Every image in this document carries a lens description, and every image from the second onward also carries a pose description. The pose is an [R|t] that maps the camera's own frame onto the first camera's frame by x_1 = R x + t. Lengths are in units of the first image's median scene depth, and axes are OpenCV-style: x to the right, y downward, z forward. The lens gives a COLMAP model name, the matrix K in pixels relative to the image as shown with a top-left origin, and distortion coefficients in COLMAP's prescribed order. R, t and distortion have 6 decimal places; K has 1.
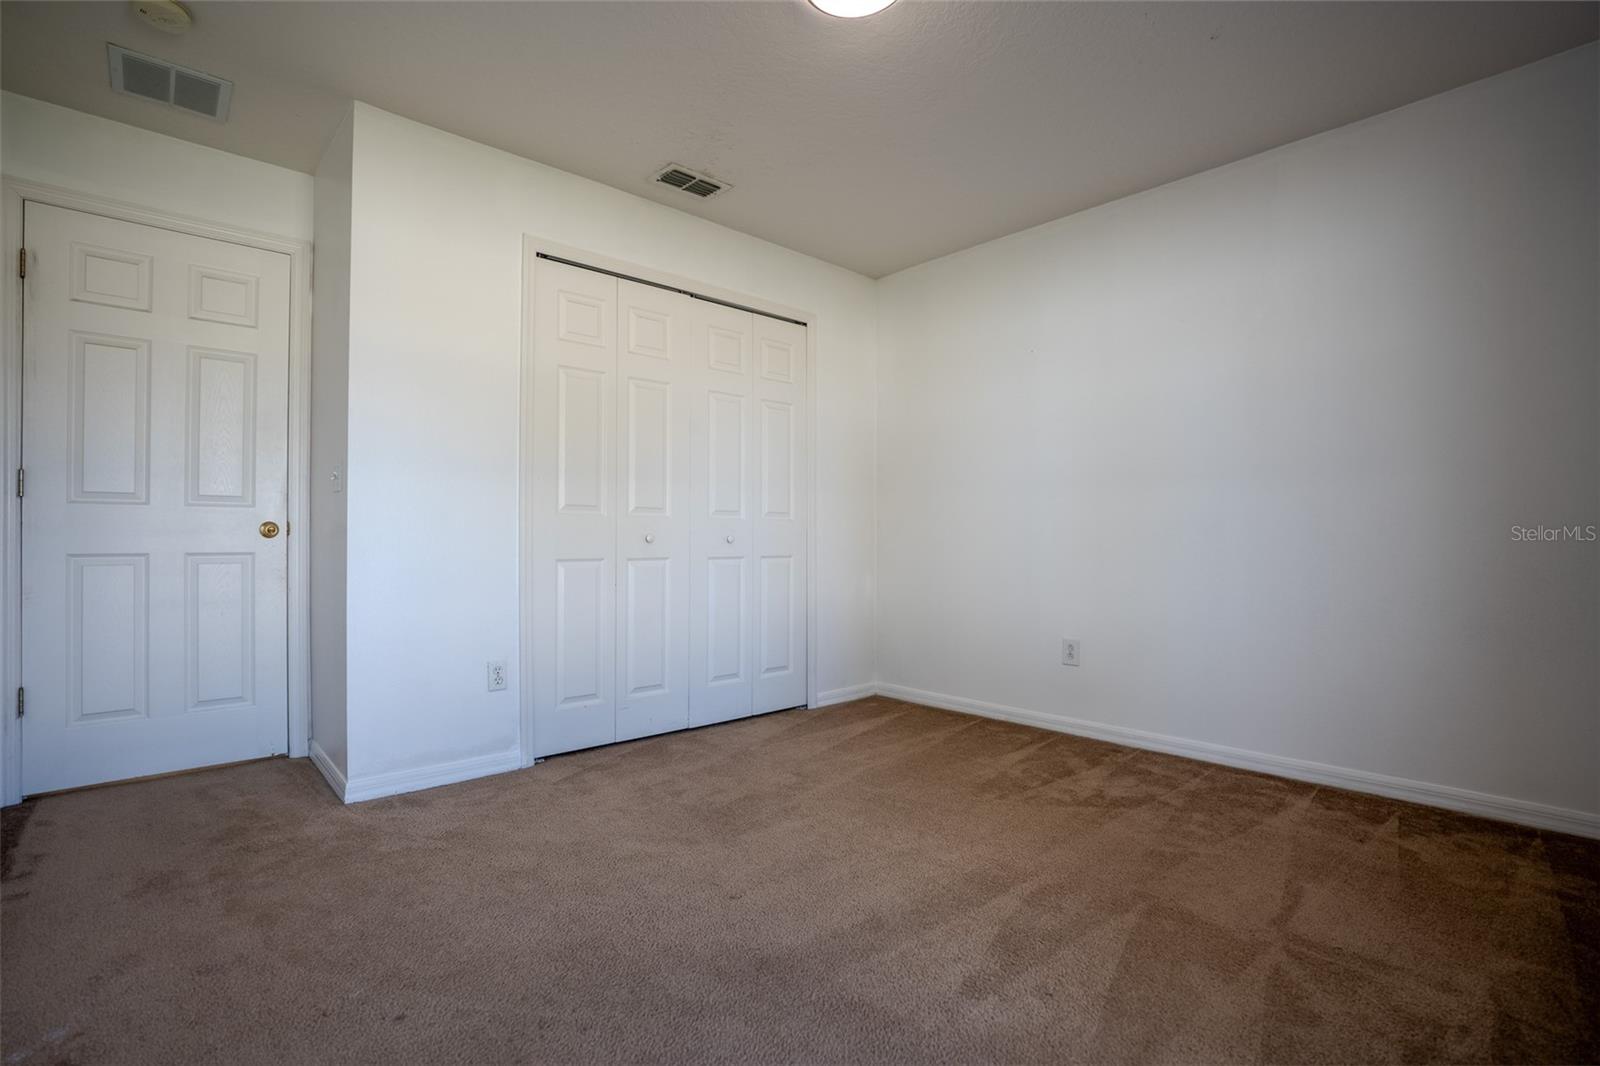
lens RADIAL K [[739.7, 0, 797.6], [0, 739.7, 538.6], [0, 0, 1]] dist [-0.055107, 0.017047]
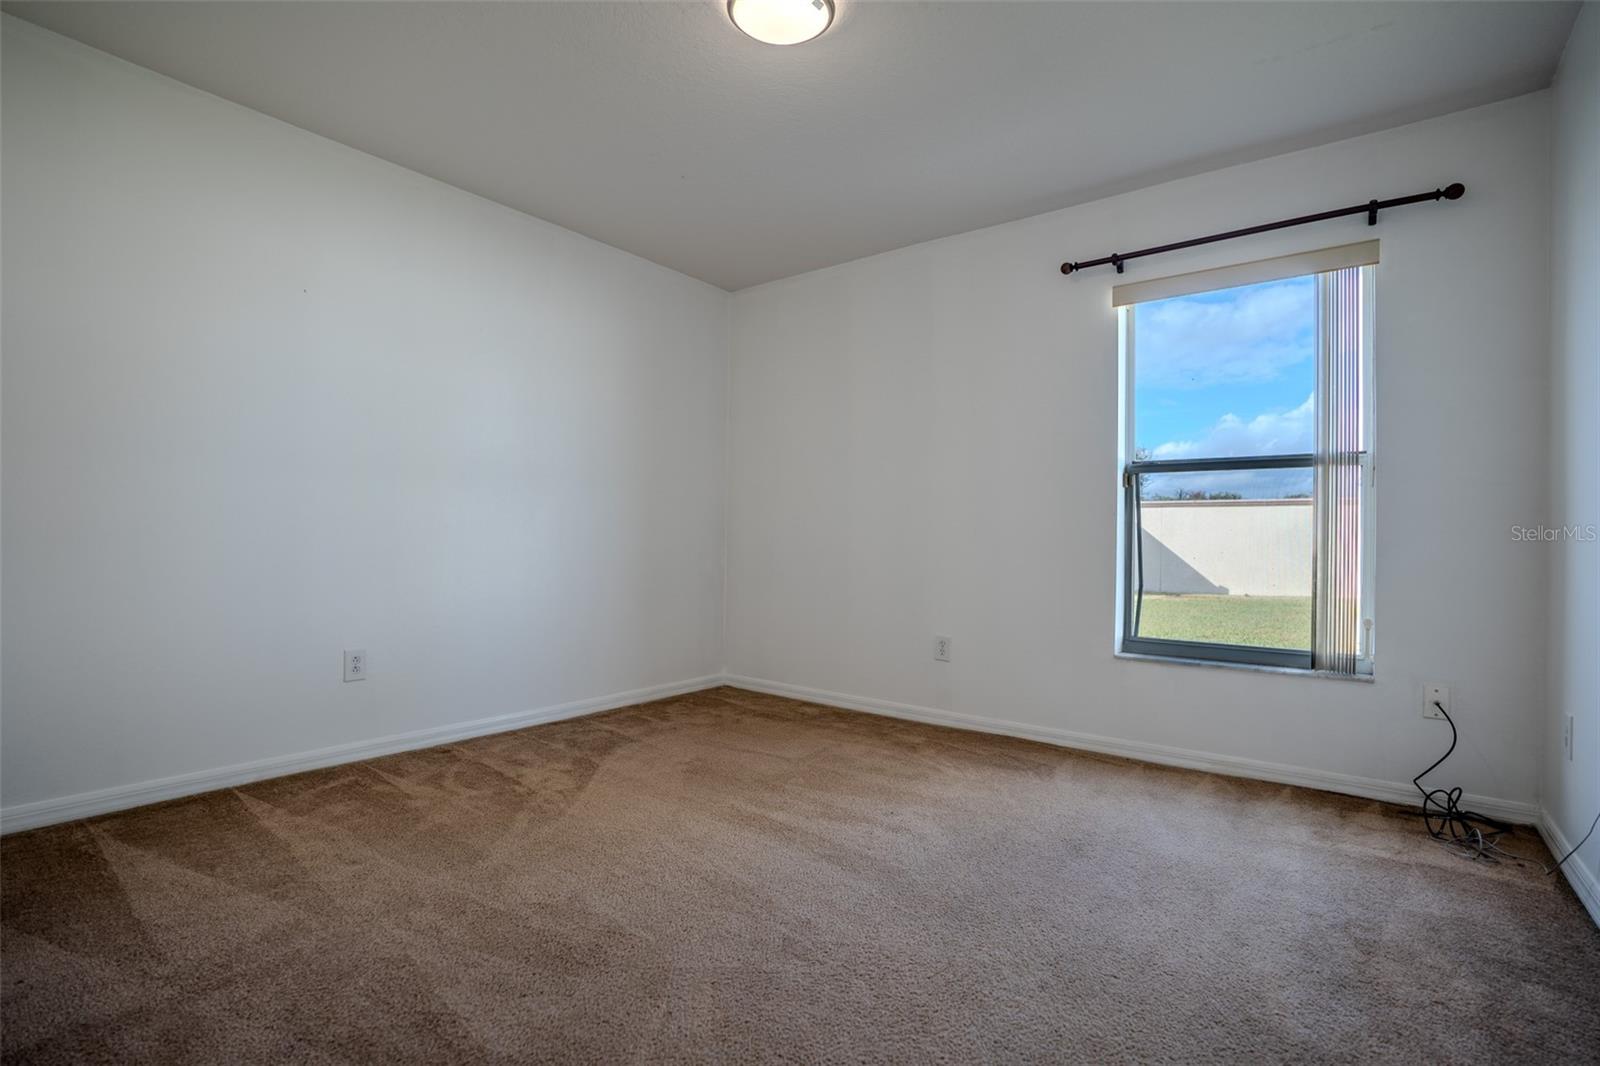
lens RADIAL K [[739.7, 0, 799.2], [0, 739.7, 529.5], [0, 0, 1]] dist [-0.055107, 0.017047]
pose [[-0.169797, 0.010665, 0.985421, -0.682067], [-0.014789, 0.999801, -0.013369, 0.001095], [-0.985368, -0.016843, -0.169606, 0.795911]]
